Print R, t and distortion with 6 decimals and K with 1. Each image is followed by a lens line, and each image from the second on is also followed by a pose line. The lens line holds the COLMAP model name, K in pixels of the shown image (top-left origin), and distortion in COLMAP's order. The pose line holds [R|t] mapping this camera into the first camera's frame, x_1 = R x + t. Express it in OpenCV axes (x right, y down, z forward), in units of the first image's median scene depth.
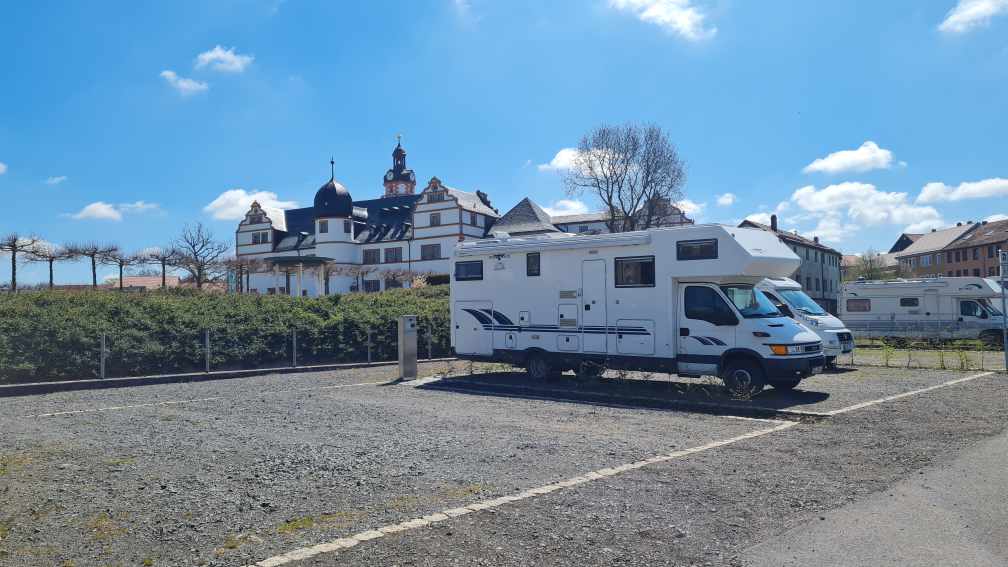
lens RADIAL K [[757.4, 0, 492.2], [0, 757.4, 282.5], [0, 0, 1]] dist [0.054619, -0.042804]
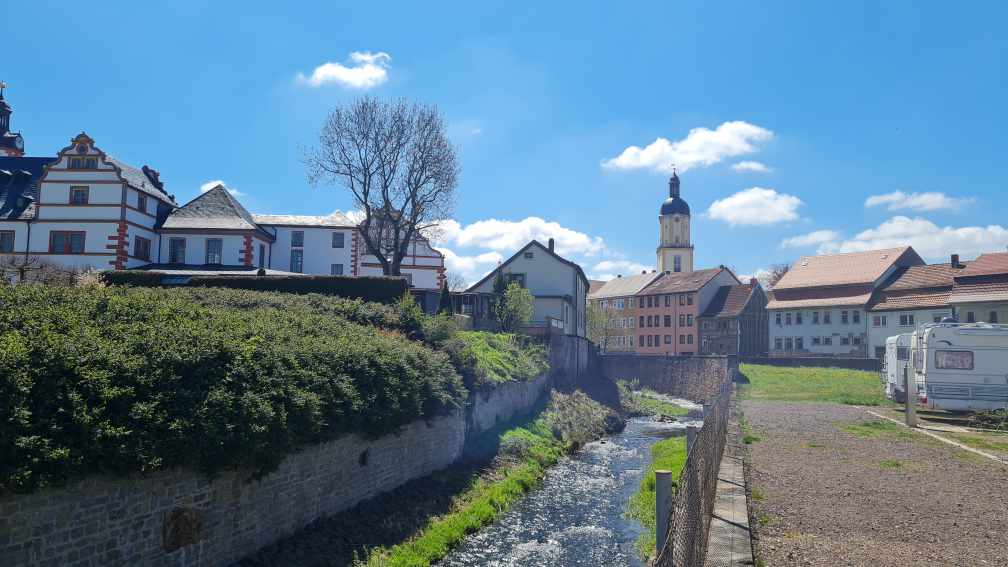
lens RADIAL K [[757.4, 0, 513.9], [0, 757.4, 289.6], [0, 0, 1]] dist [0.054619, -0.042804]
pose [[0.872936, 0.076431, 0.481810, -0.059871], [-0.062226, 0.997028, -0.045421, 0.007998], [-0.483850, 0.009669, 0.875098, 0.210027]]
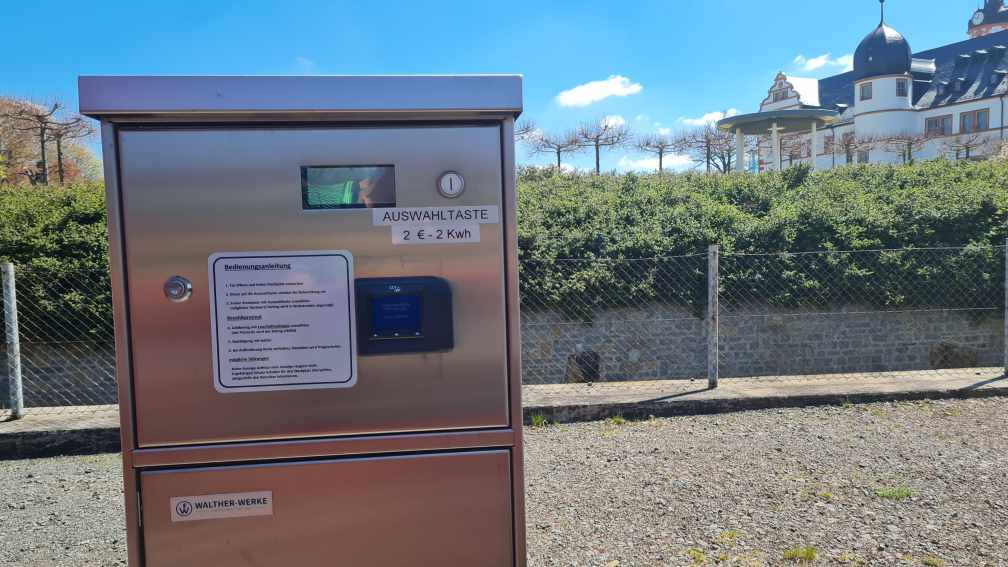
lens RADIAL K [[757.4, 0, 504.9], [0, 757.4, 288.6], [0, 0, 1]] dist [0.054619, -0.042804]
pose [[0.774682, 0.043866, -0.630828, -0.013503], [0.045060, 0.991226, 0.124263, 0.009104], [0.630743, -0.124690, 0.765908, 0.179636]]
